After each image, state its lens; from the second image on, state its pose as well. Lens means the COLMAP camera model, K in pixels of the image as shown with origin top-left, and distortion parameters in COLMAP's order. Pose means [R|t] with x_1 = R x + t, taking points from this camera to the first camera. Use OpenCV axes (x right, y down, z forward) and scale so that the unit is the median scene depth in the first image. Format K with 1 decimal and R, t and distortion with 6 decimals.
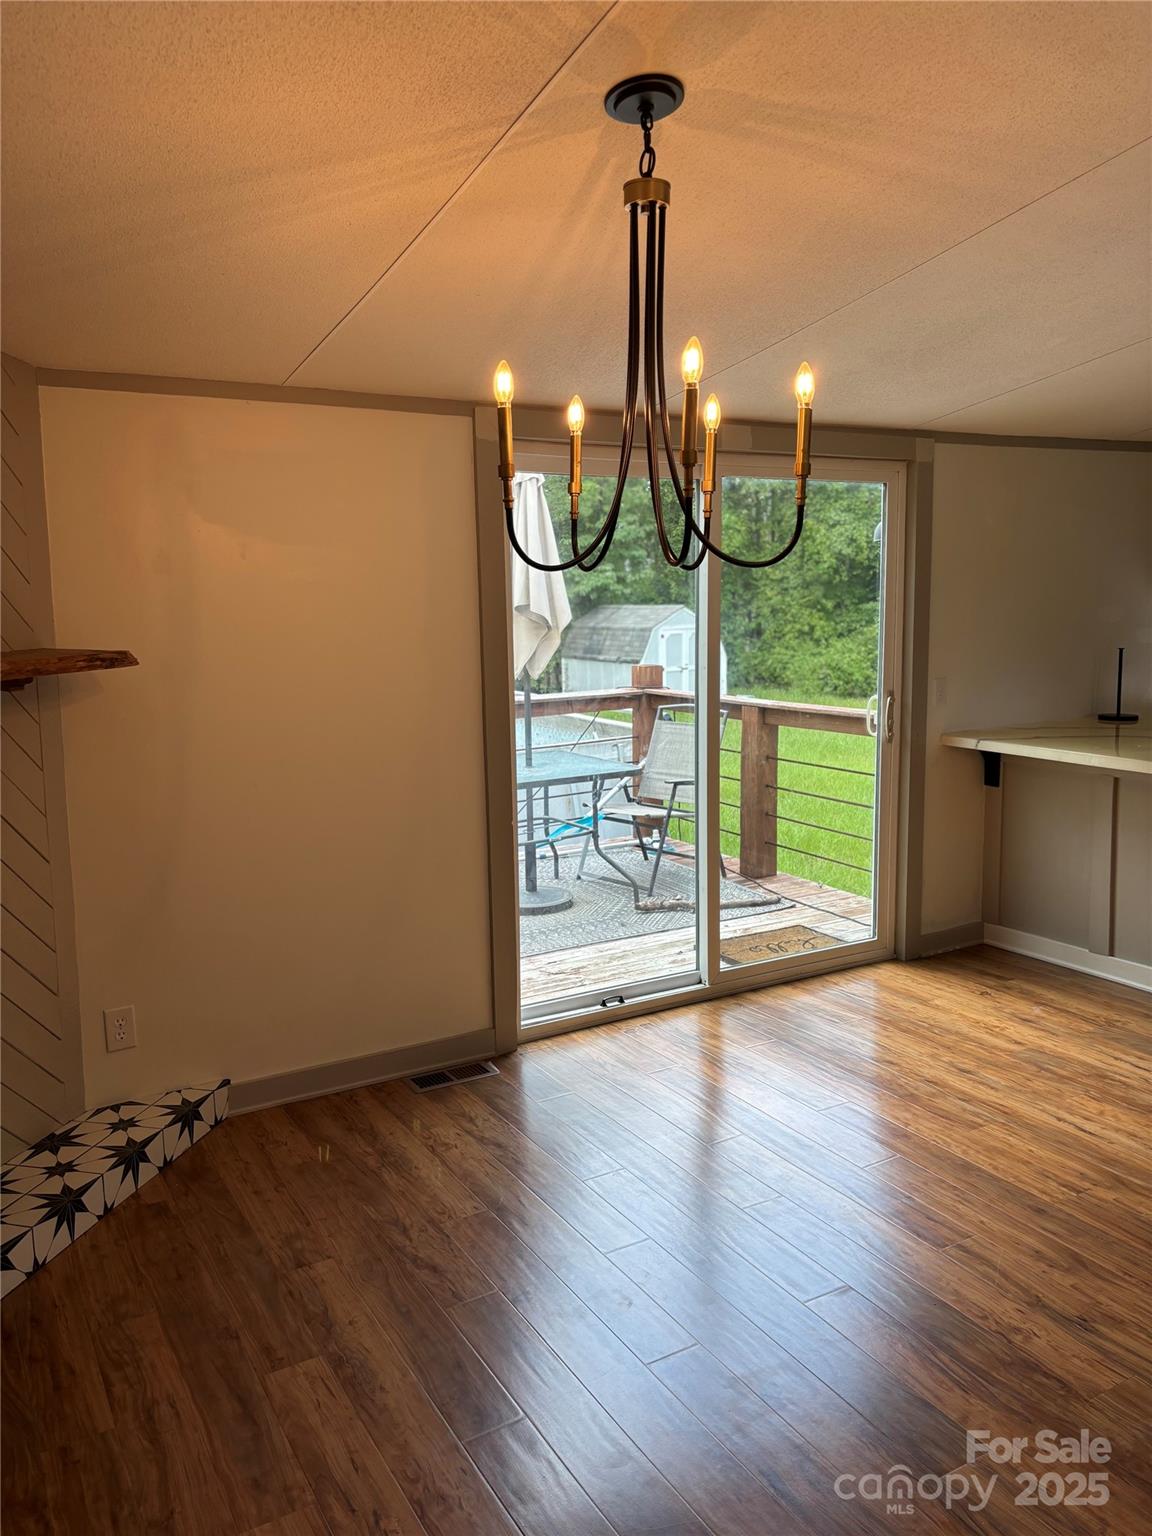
lens RADIAL K [[1171.4, 0, 574.5], [0, 1171.4, 769.5], [0, 0, 1]] dist [0.032880, -0.032076]
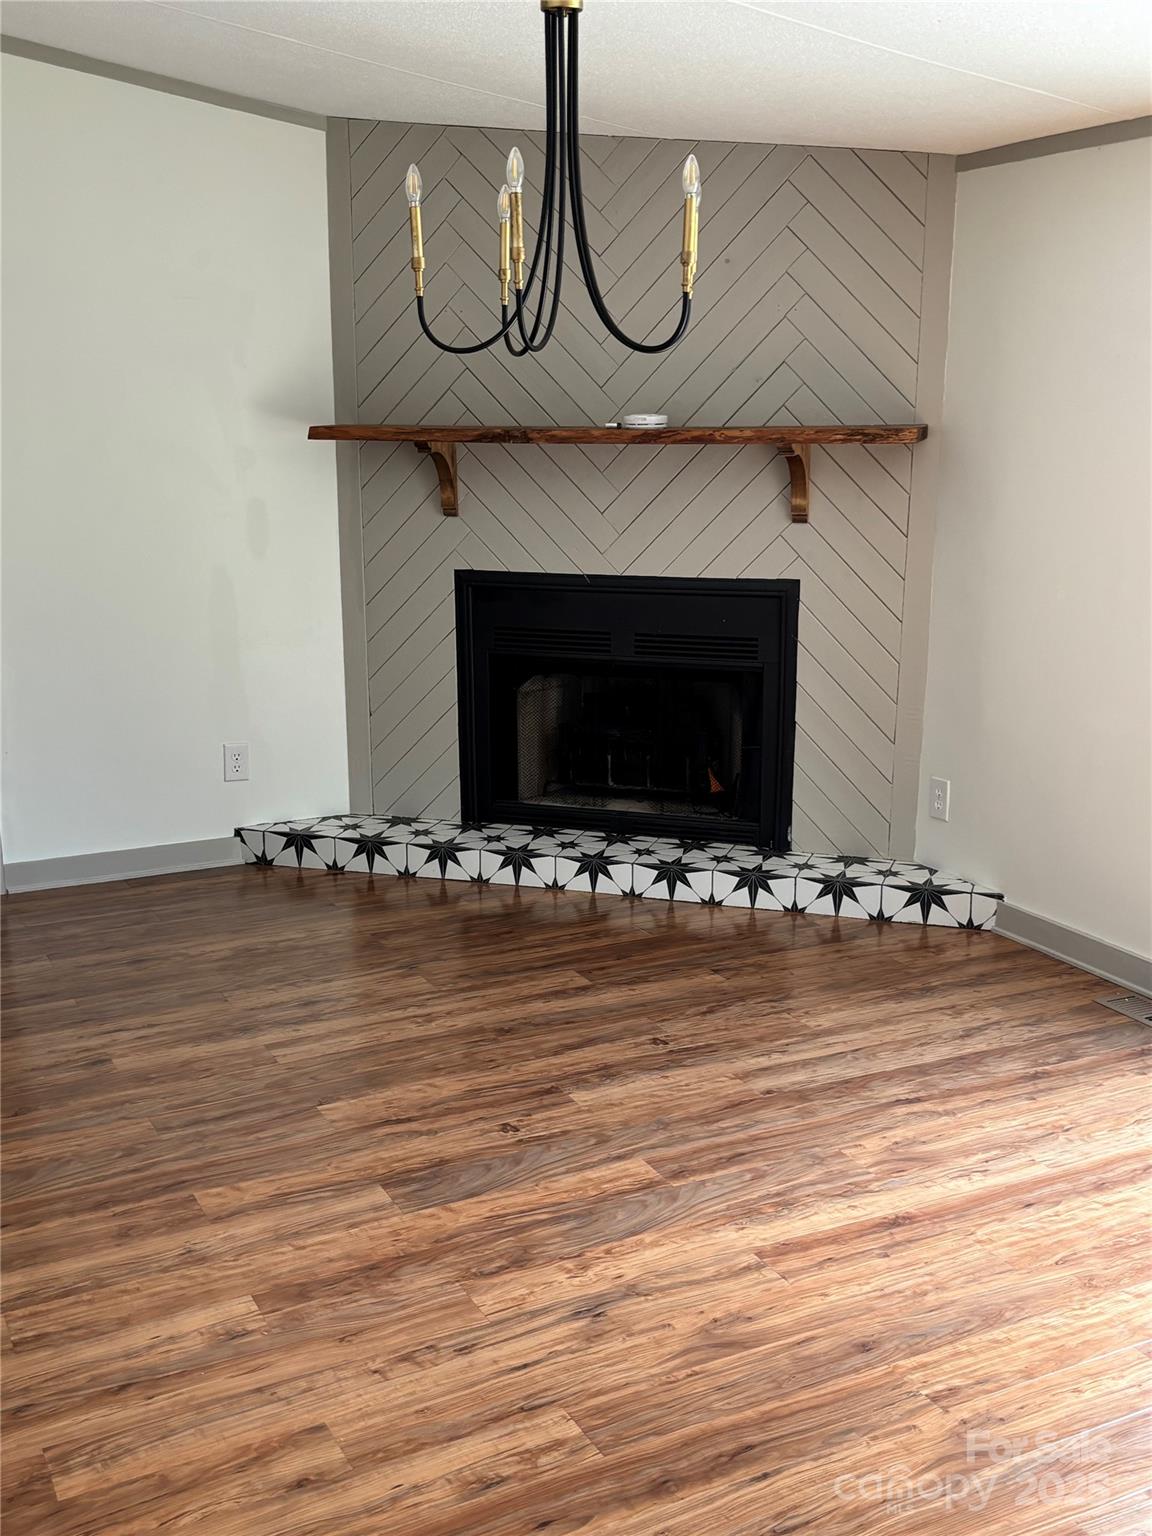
lens RADIAL K [[1616.1, 0, 575.2], [0, 1616.1, 782.2], [0, 0, 1]] dist [0.007114, 0.000000]
pose [[-0.061765, 0.242341, -0.968223, 1.027198], [-0.139609, 0.958441, 0.248798, -0.110701], [0.988278, 0.150540, -0.025365, 0.698615]]
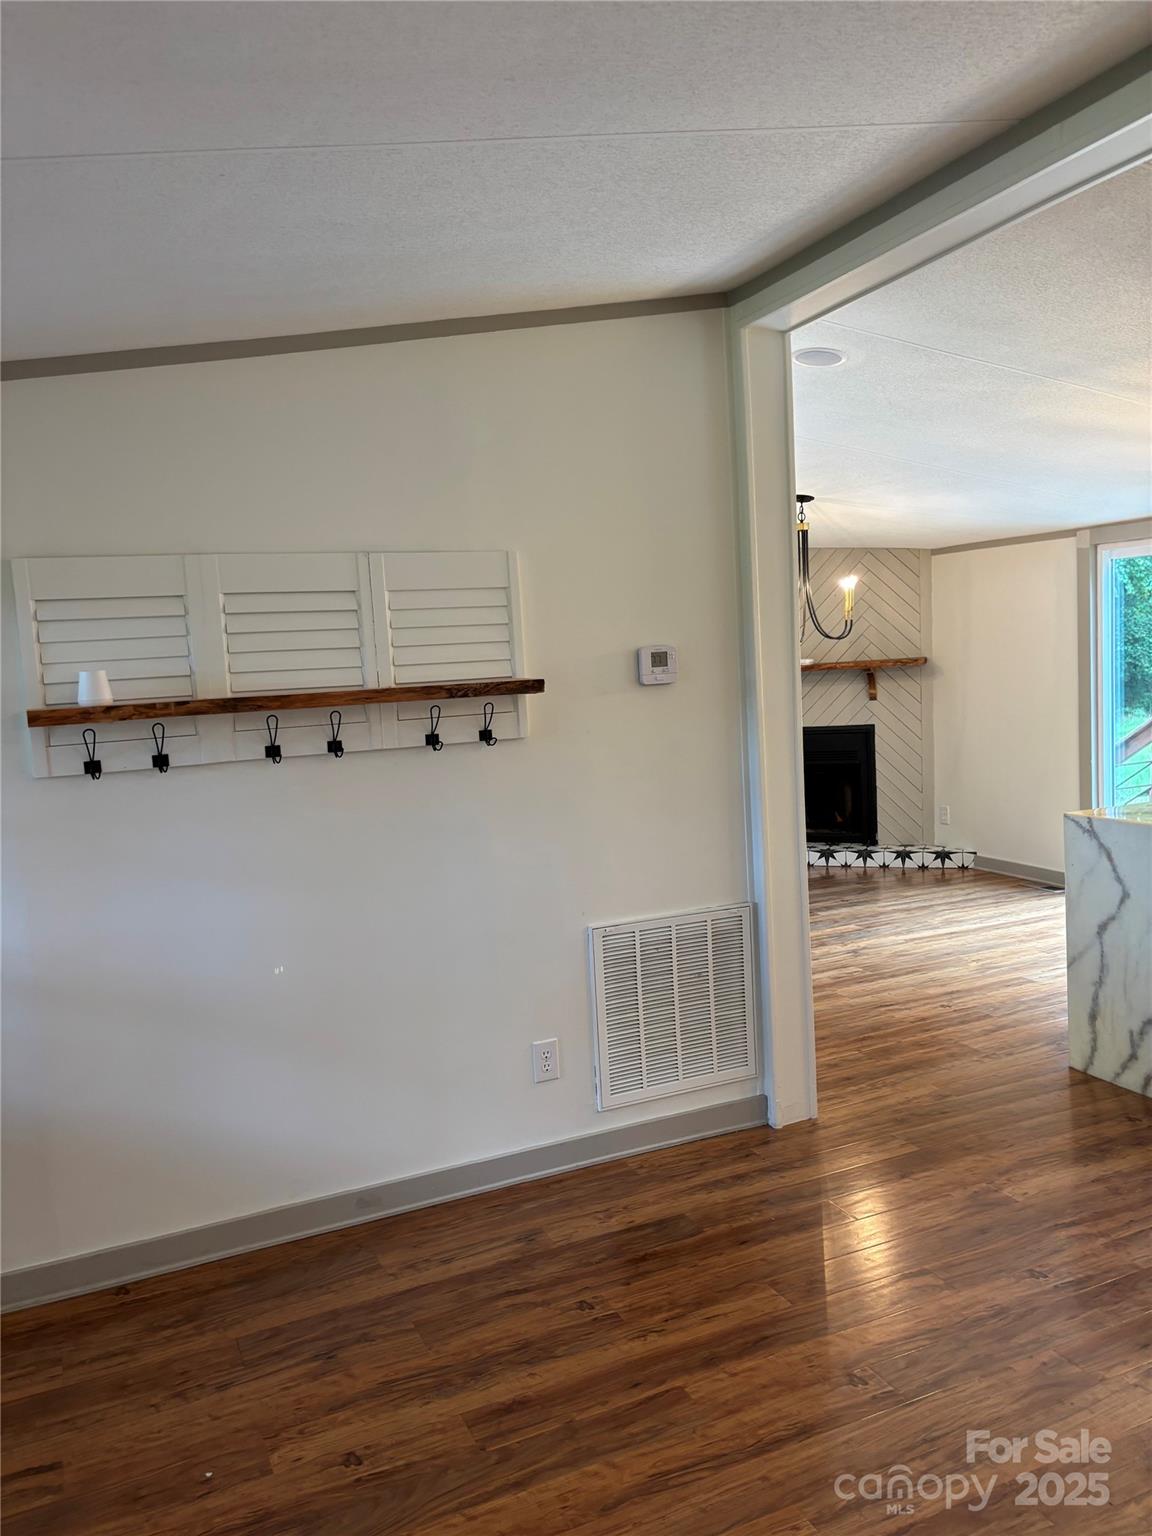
lens RADIAL K [[1171.4, 0, 573.6], [0, 1171.4, 752.8], [0, 0, 1]] dist [0.032880, -0.032076]
pose [[-0.104567, 0.105870, -0.988867, 2.061229], [-0.089918, 0.989239, 0.115418, -0.119432], [0.990445, 0.100986, -0.093923, 0.446395]]
